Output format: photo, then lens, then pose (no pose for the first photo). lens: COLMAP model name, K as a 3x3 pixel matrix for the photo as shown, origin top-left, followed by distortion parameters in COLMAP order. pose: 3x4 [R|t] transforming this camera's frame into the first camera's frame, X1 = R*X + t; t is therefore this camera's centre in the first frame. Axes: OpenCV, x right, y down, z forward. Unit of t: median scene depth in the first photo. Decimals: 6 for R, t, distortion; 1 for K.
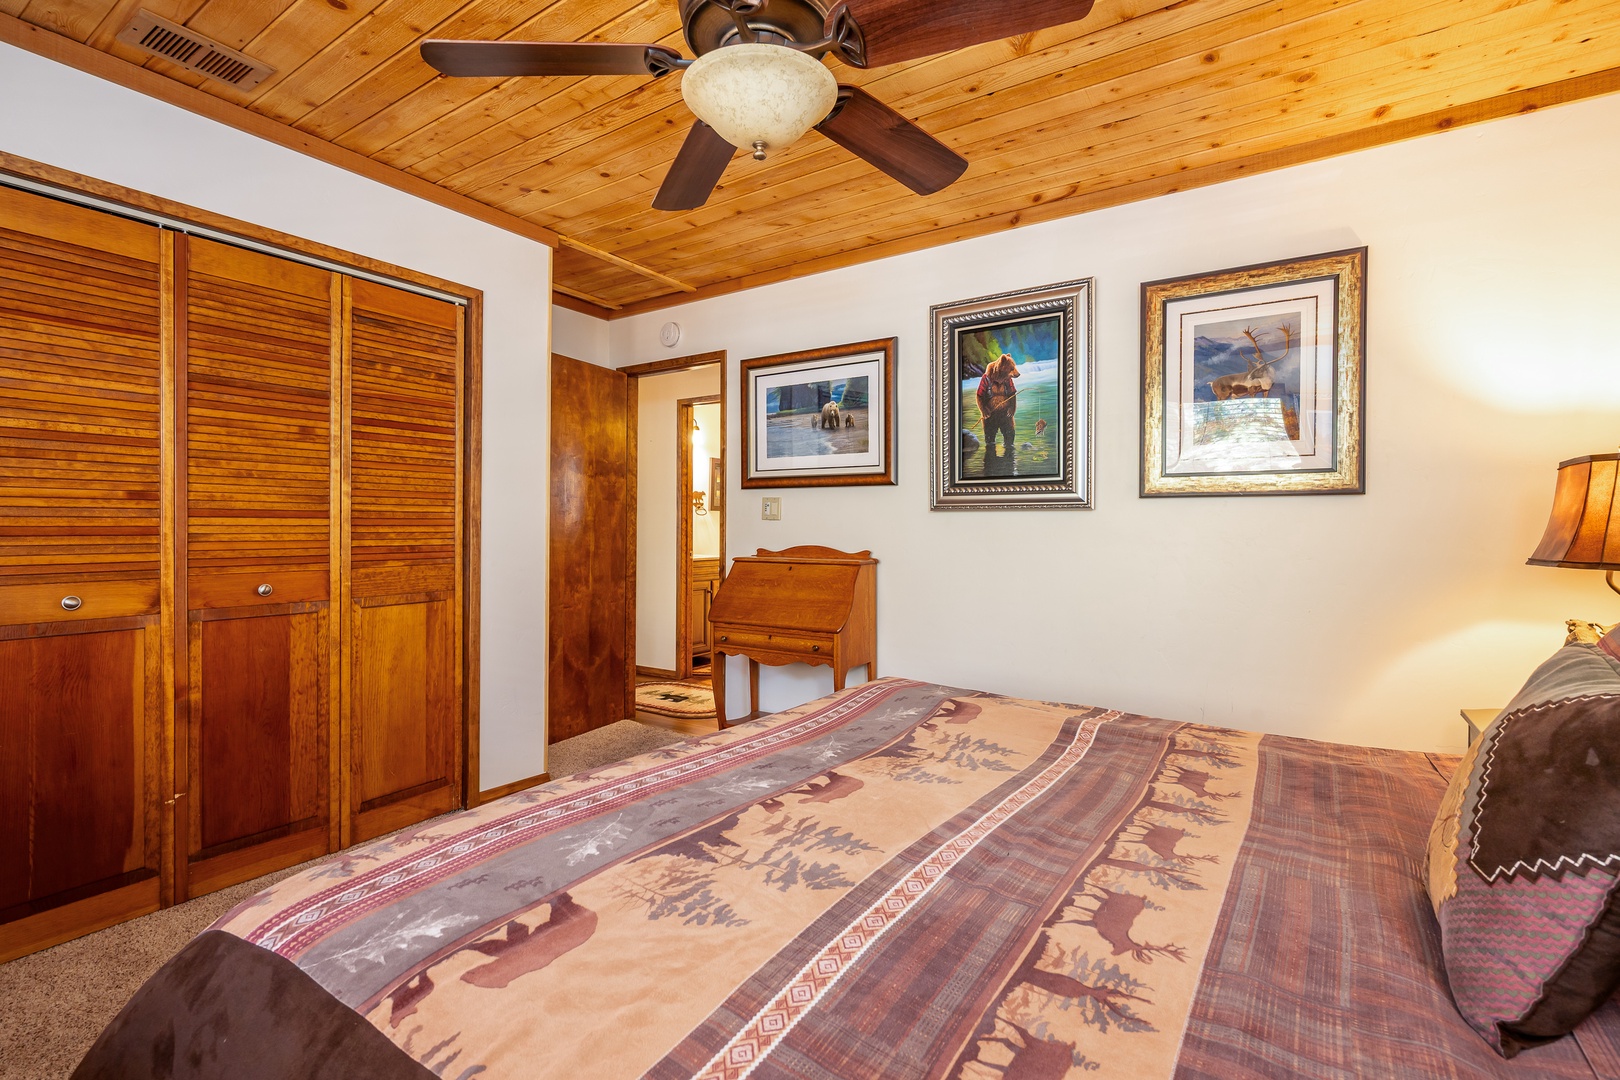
lens RADIAL K [[741.9, 0, 811.4], [0, 741.9, 526.0], [0, 0, 1]] dist [0.000654, -0.000077]
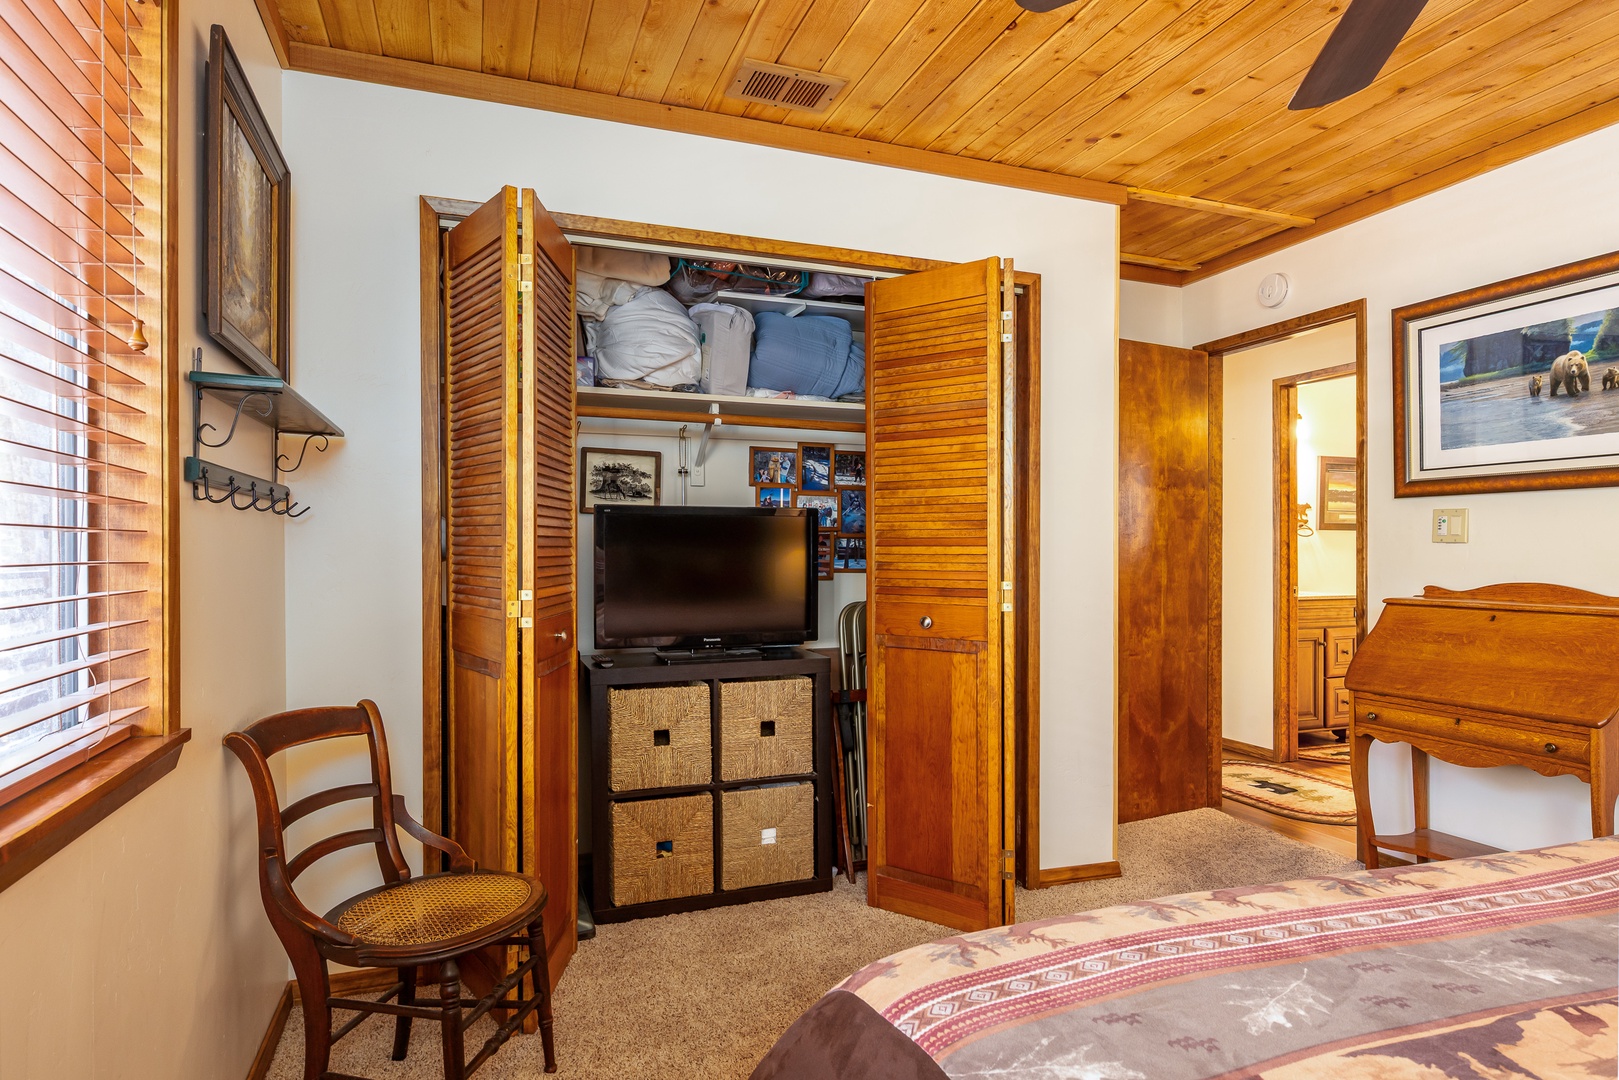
lens RADIAL K [[902.5, 0, 810.5], [0, 902.5, 545.8], [0, 0, 1]] dist [-0.000572, 0.001717]
pose [[0.811848, -0.006631, -0.583832, -0.065782], [0.003095, 0.999970, -0.007054, -0.002402], [0.583861, 0.003920, 0.811844, 0.019203]]
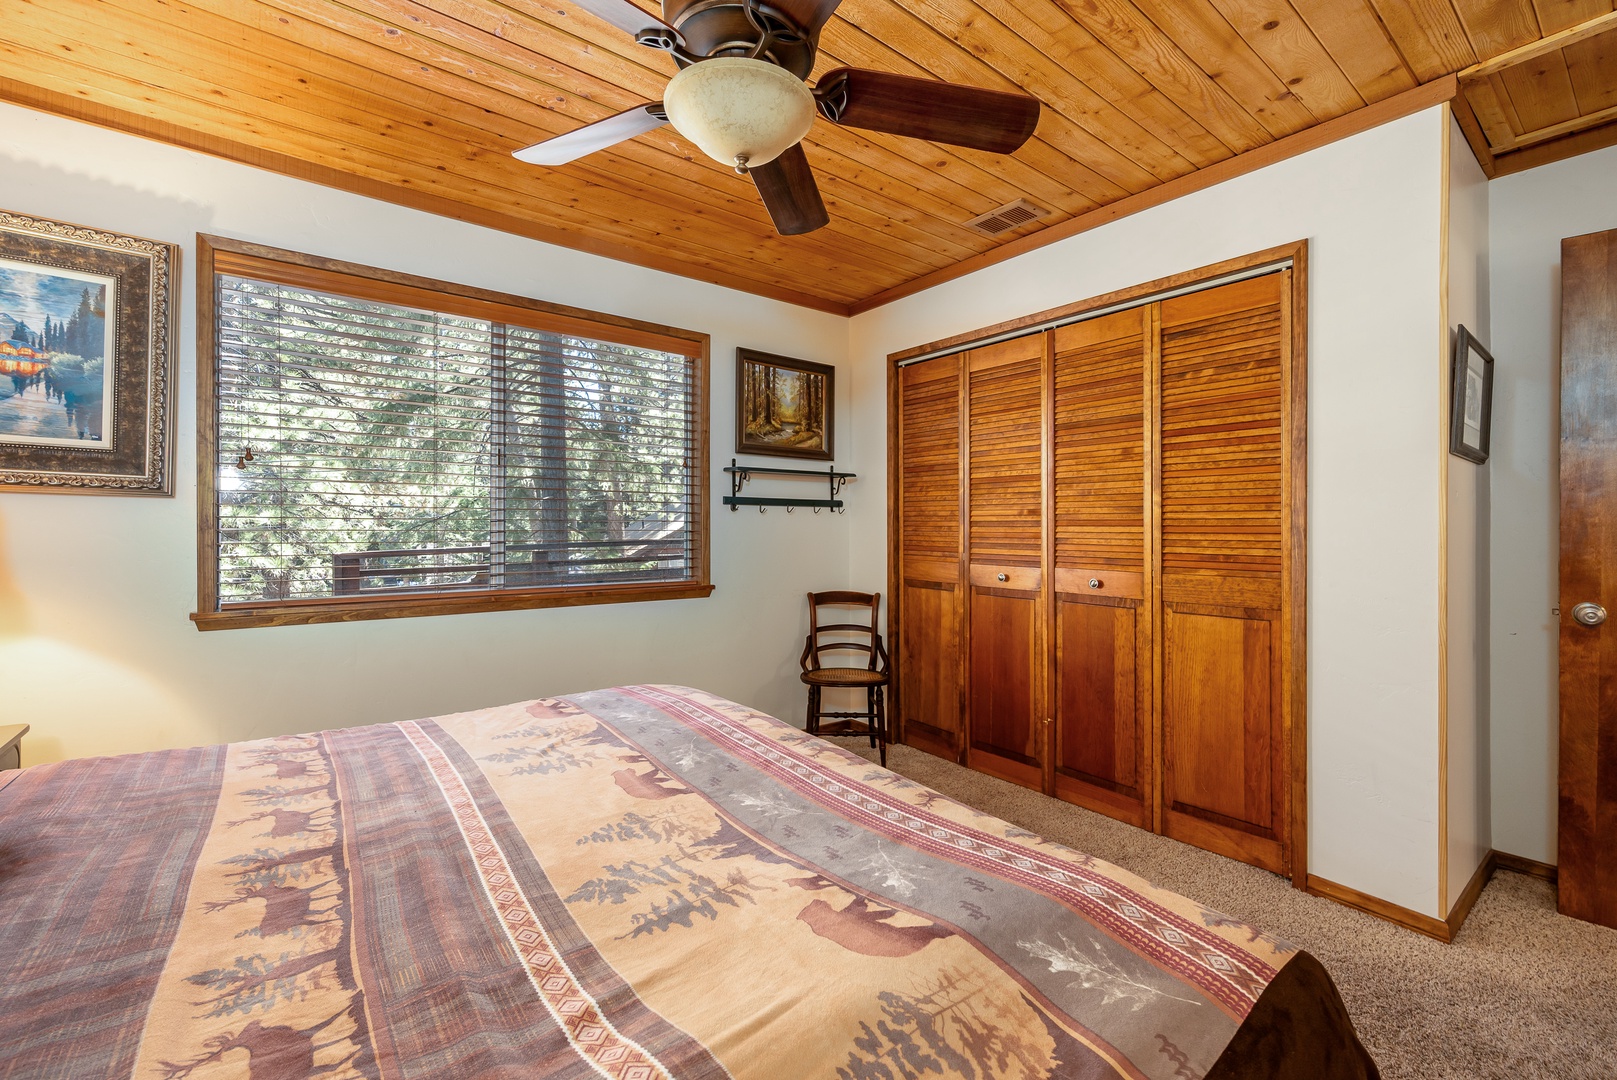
lens RADIAL K [[679.1, 0, 809.2], [0, 679.1, 523.0], [0, 0, 1]] dist [0.000917, -0.000073]
pose [[-0.314738, -0.013294, -0.949086, 0.462199], [-0.007682, 0.999905, -0.011459, 0.000116], [0.949148, 0.003685, -0.314810, 0.816797]]
